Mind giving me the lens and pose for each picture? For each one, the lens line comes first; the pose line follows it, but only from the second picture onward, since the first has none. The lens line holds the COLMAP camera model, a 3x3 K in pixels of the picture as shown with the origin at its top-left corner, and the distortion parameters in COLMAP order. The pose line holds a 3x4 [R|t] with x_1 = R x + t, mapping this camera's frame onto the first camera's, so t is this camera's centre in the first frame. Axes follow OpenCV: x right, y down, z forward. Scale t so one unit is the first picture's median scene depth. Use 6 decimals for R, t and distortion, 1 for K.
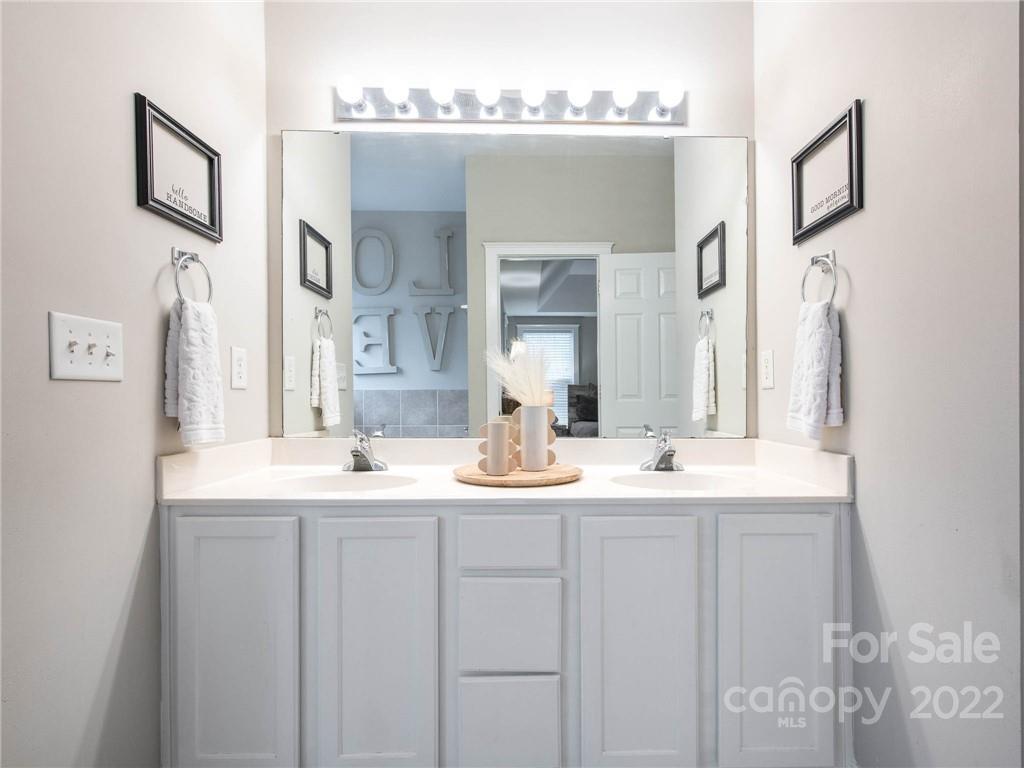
lens RADIAL K [[526.7, 0, 513.7], [0, 526.7, 397.5], [0, 0, 1]] dist [-0.000053, -0.000113]
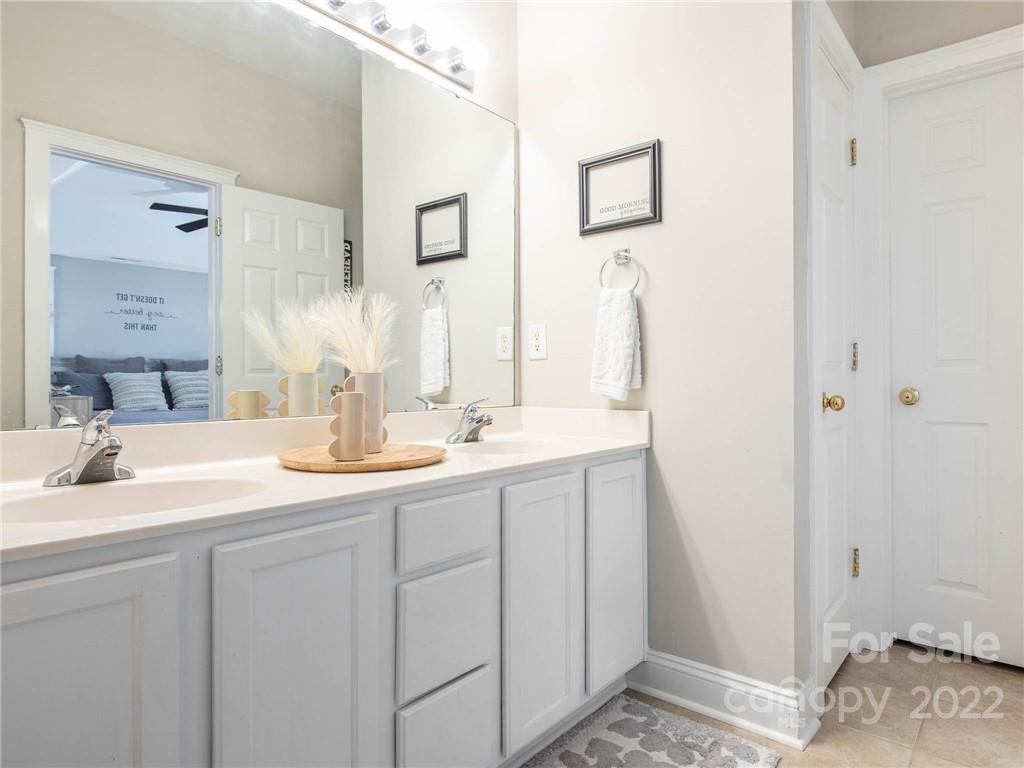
lens RADIAL K [[627.2, 0, 511.3], [0, 627.2, 368.1], [0, 0, 1]] dist [-0.000607, -0.001258]
pose [[0.625857, 0.017888, 0.779732, -0.676458], [-0.000602, 0.999748, -0.022452, 0.036075], [-0.779937, 0.013582, 0.625710, 0.268841]]
